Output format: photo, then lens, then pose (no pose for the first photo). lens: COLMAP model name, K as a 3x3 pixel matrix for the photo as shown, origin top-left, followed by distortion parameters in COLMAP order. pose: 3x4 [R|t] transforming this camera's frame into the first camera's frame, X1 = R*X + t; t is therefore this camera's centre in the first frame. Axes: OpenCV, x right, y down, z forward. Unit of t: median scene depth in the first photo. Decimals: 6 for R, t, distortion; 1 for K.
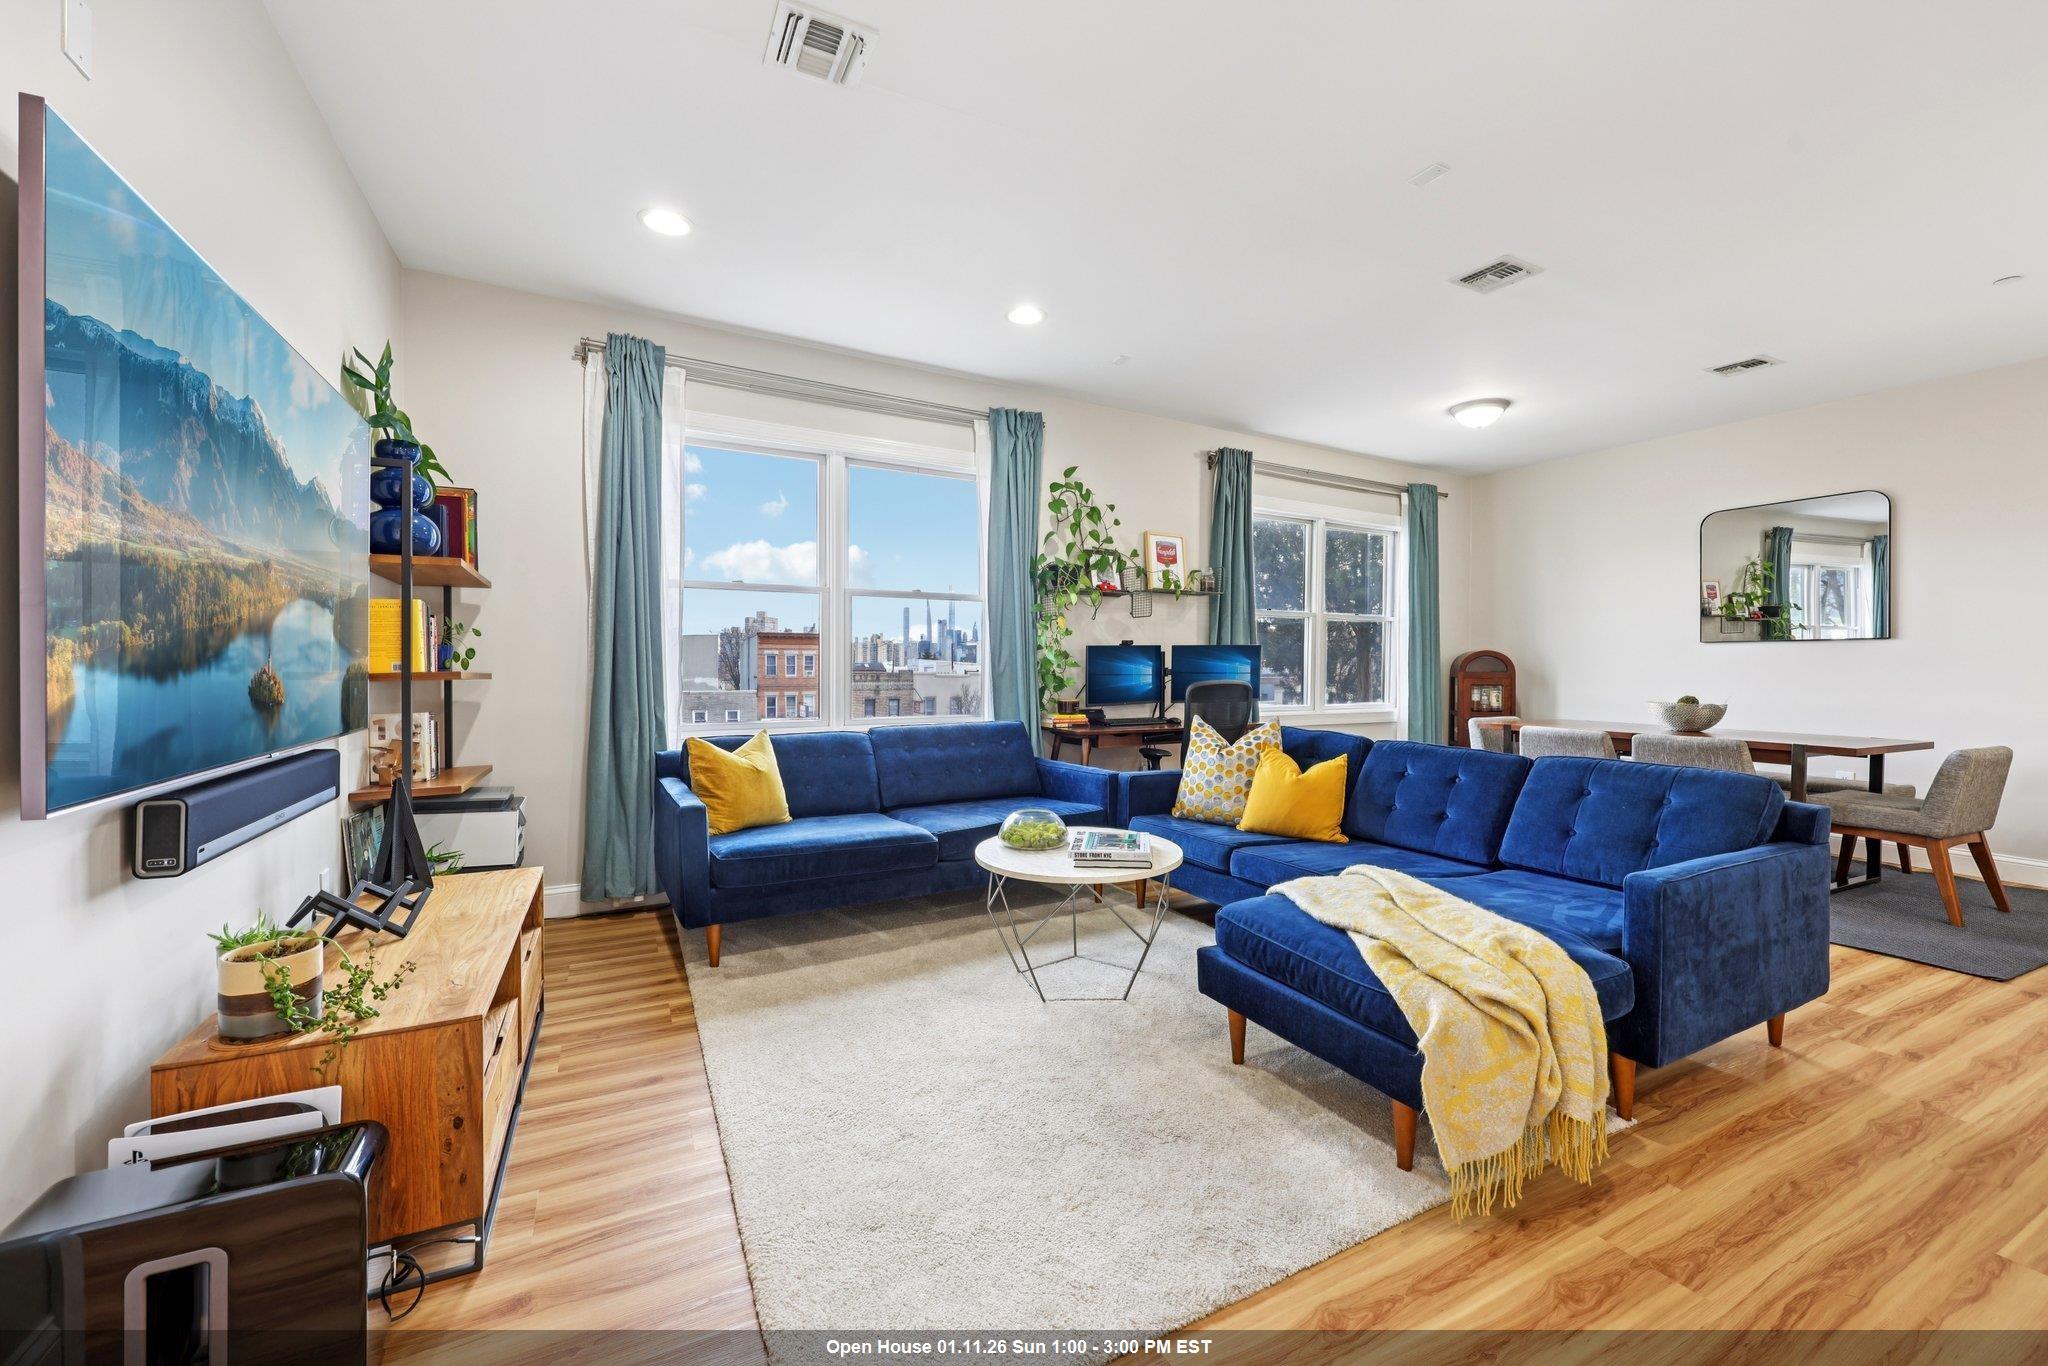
lens RADIAL K [[813.1, 0, 1018.7], [0, 813.1, 681.4], [0, 0, 1]] dist [0.001925, -0.000203]
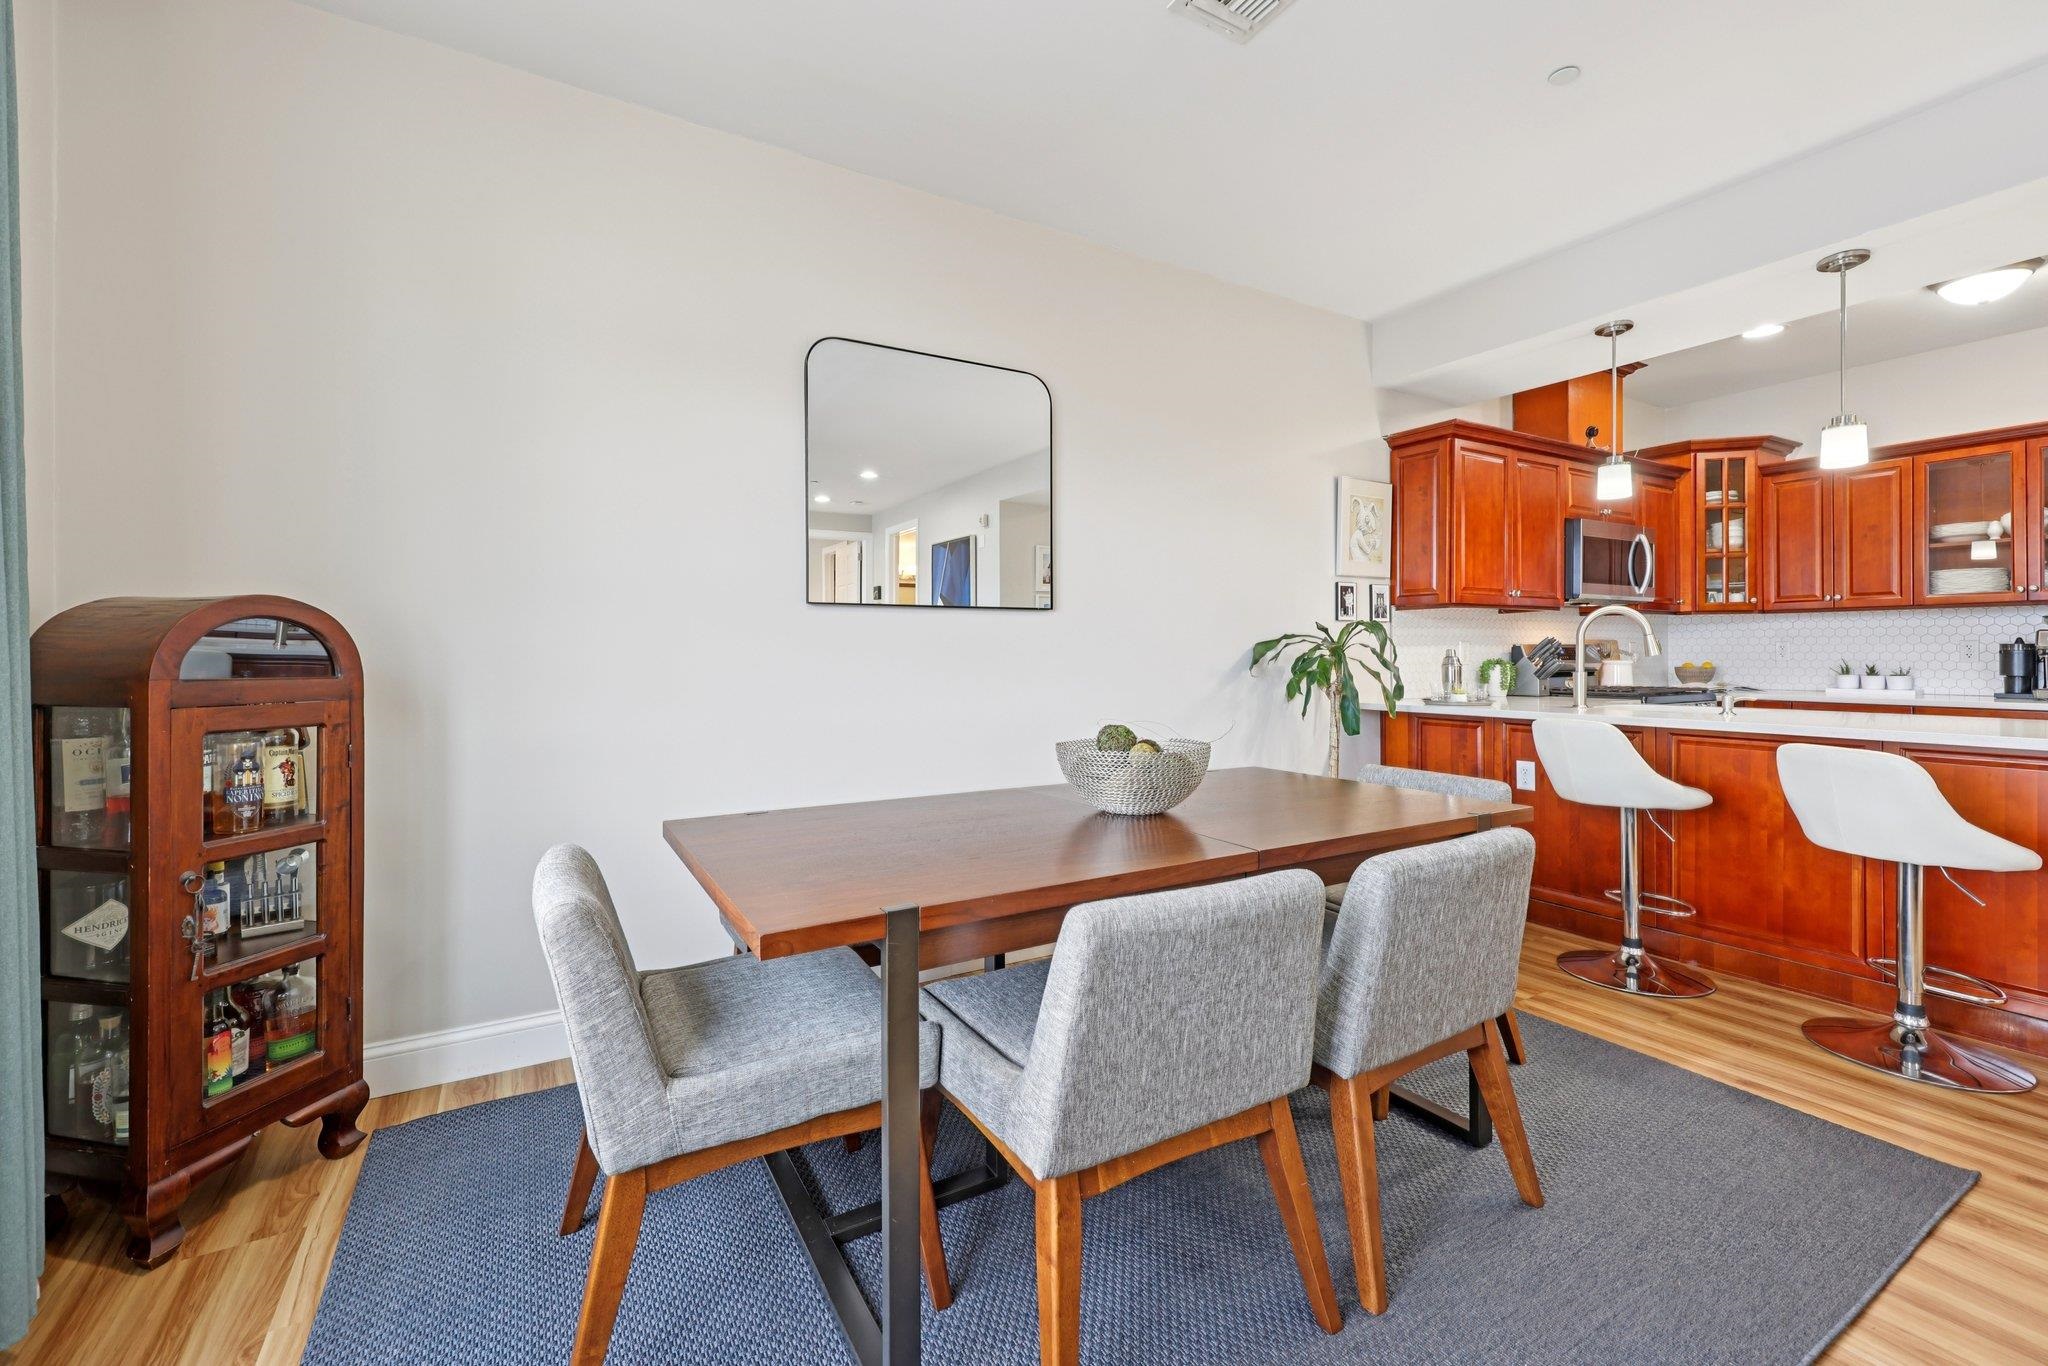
lens RADIAL K [[854.0, 0, 1027.9], [0, 854.0, 648.6], [0, 0, 1]] dist [0.004306, 0.000166]
pose [[-0.067283, 0.002116, 0.997732, 0.367972], [0.023607, 0.999721, -0.000528, -0.020555], [-0.997455, 0.023518, -0.067314, 0.984648]]
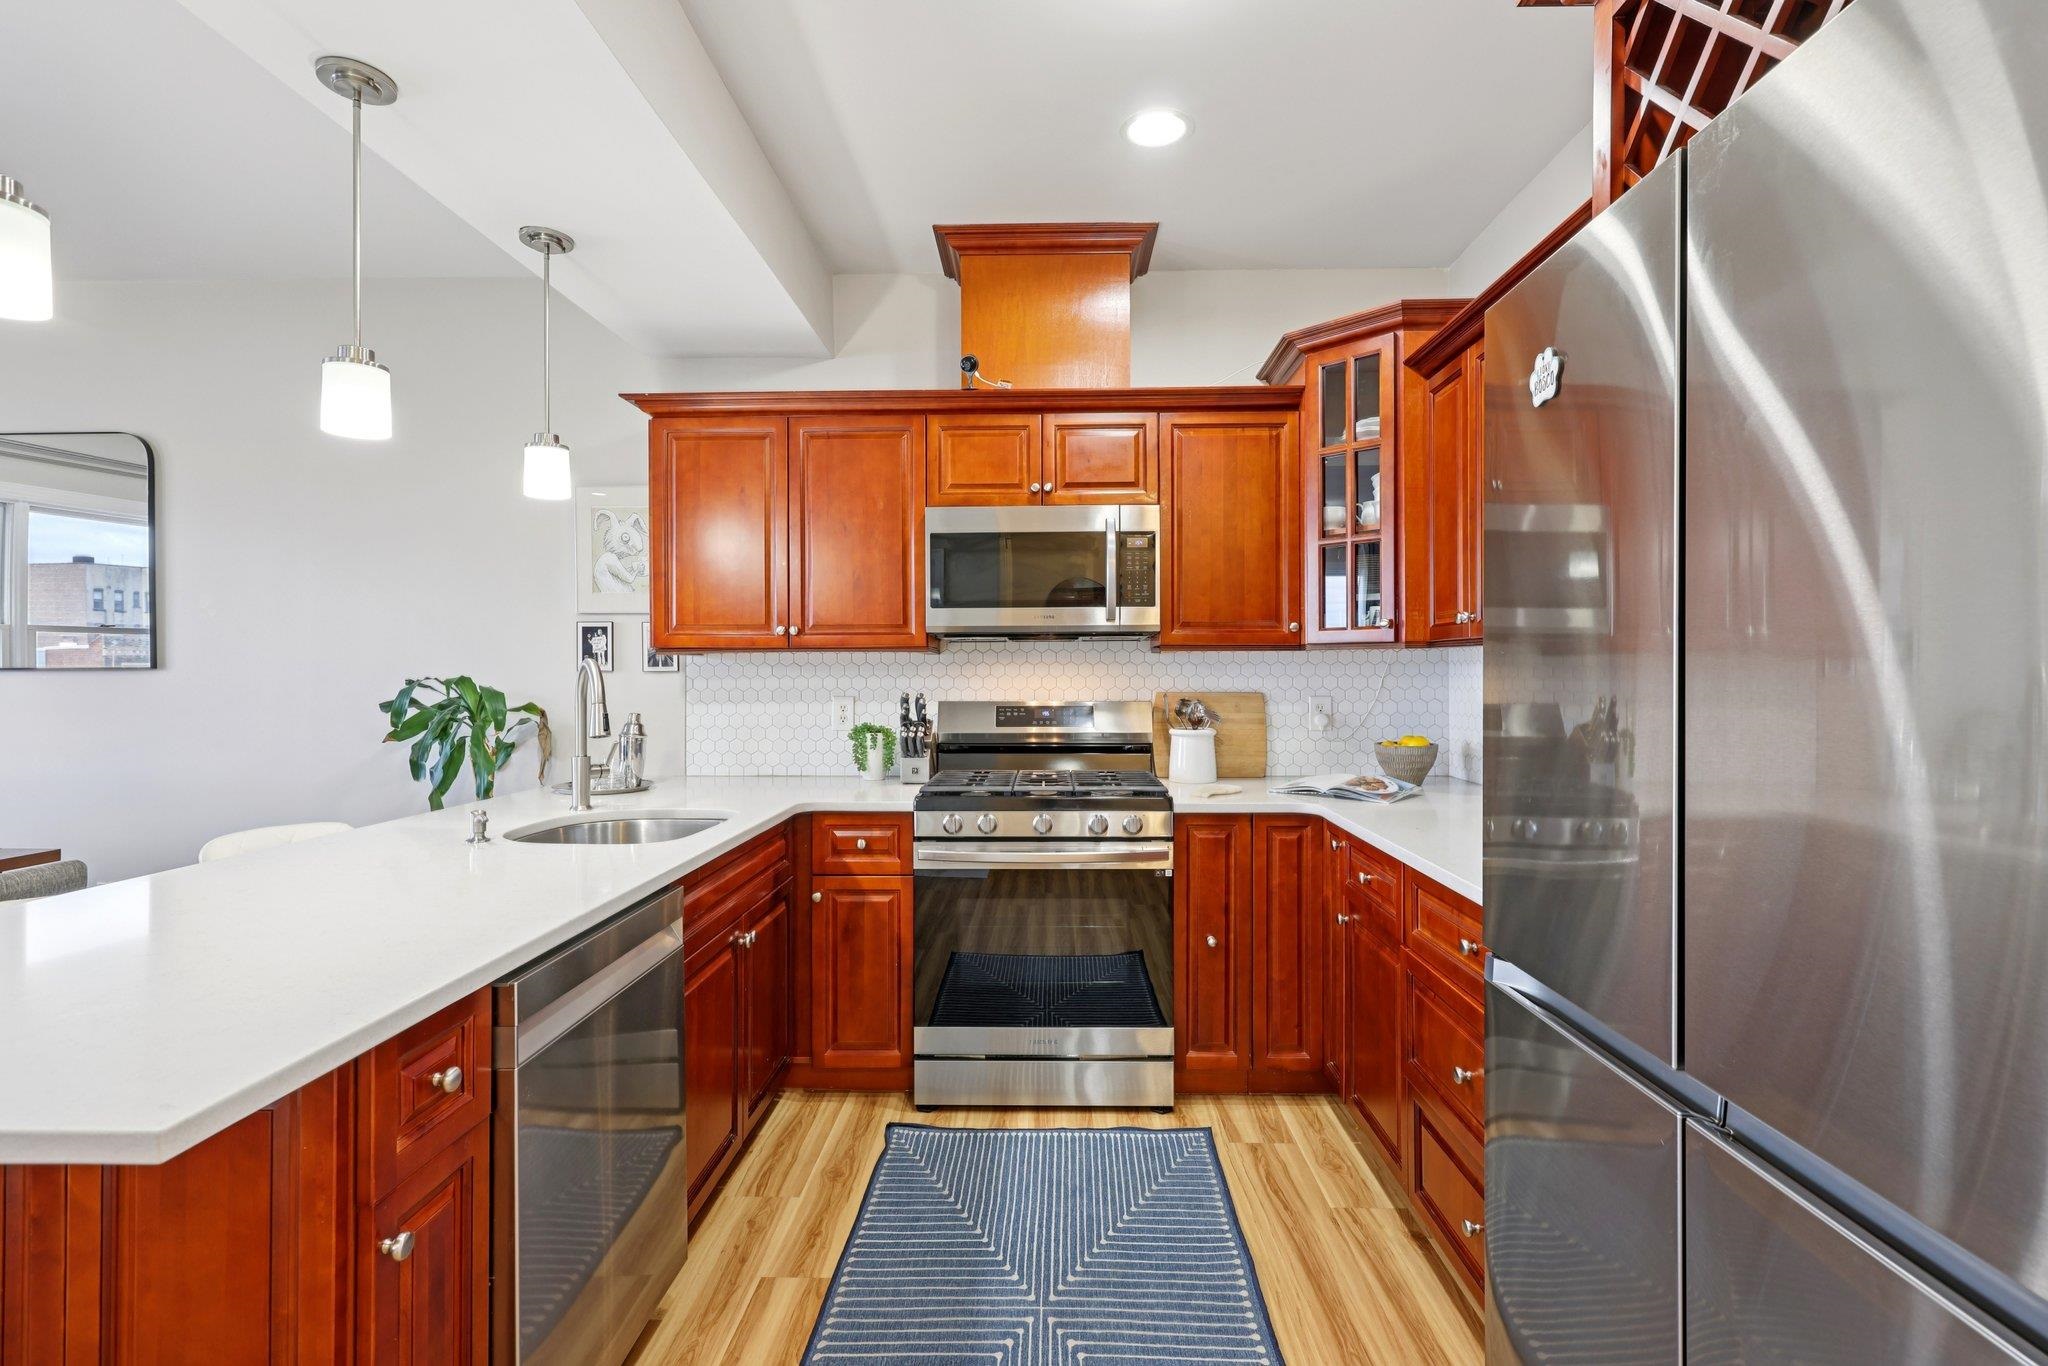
lens RADIAL K [[952.4, 0, 1028.8], [0, 952.4, 671.1], [0, 0, 1]] dist [0.002978, -0.000247]
pose [[0.467393, -0.006439, 0.884026, 0.678896], [0.020887, 0.999775, -0.003761, -0.030768], [-0.883803, 0.020223, 0.467422, 0.044844]]
